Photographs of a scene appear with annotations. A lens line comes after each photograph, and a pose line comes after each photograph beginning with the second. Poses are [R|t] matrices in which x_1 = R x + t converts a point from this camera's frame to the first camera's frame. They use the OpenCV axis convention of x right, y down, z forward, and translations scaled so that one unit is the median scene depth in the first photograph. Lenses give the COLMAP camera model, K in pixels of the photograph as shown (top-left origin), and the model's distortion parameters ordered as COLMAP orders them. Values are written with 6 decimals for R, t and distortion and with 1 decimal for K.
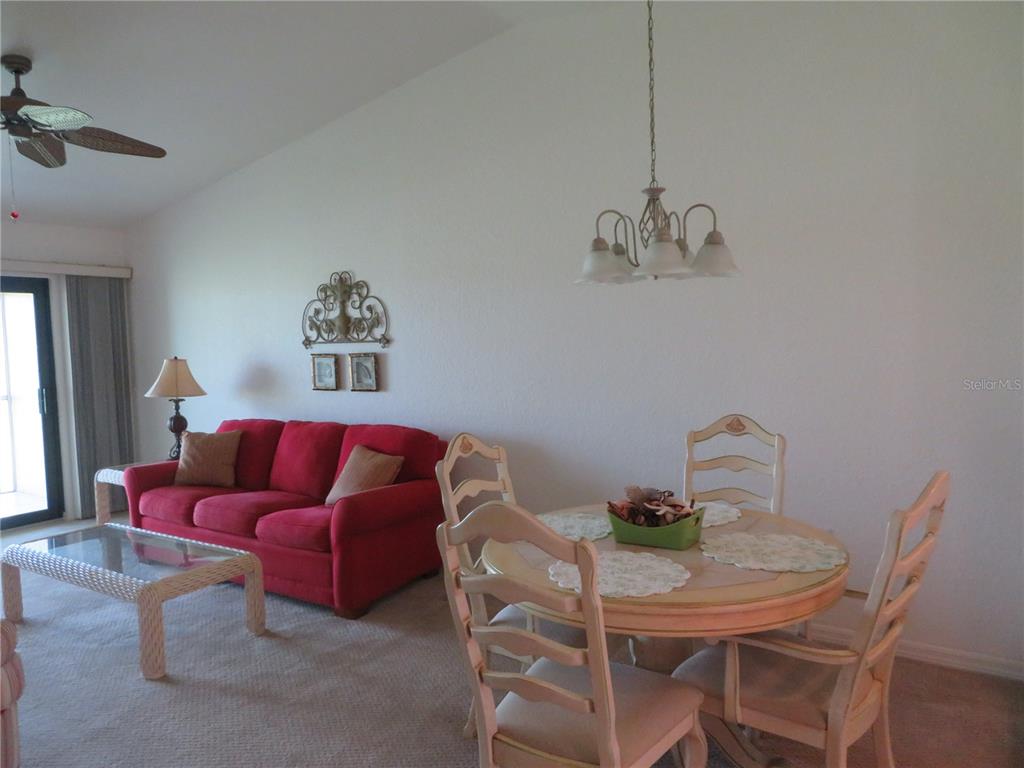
lens RADIAL K [[742.0, 0, 510.1], [0, 742.0, 381.6], [0, 0, 1]] dist [-0.000977, 0.004848]
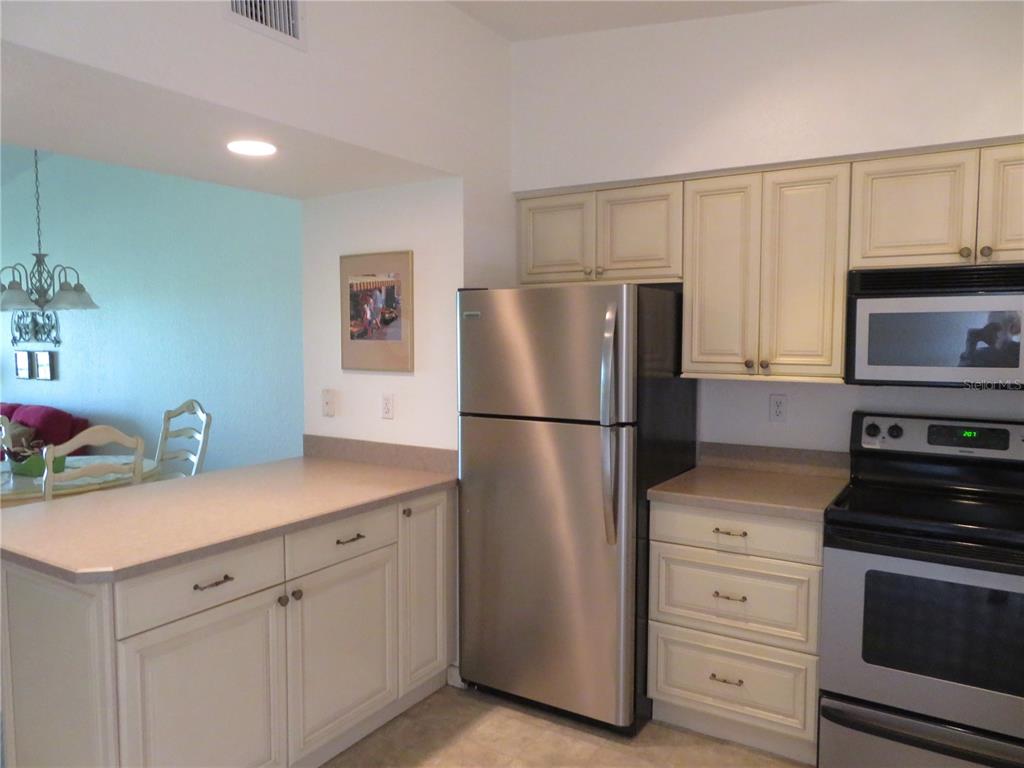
lens RADIAL K [[734.4, 0, 512.0], [0, 734.4, 384.0], [0, 0, 1]] dist [0.001228, 0.001176]
pose [[0.999341, 0.026683, 0.024605, 0.586247], [-0.026766, 0.999637, 0.003038, -0.005609], [-0.024515, -0.003695, 0.999693, -0.306770]]
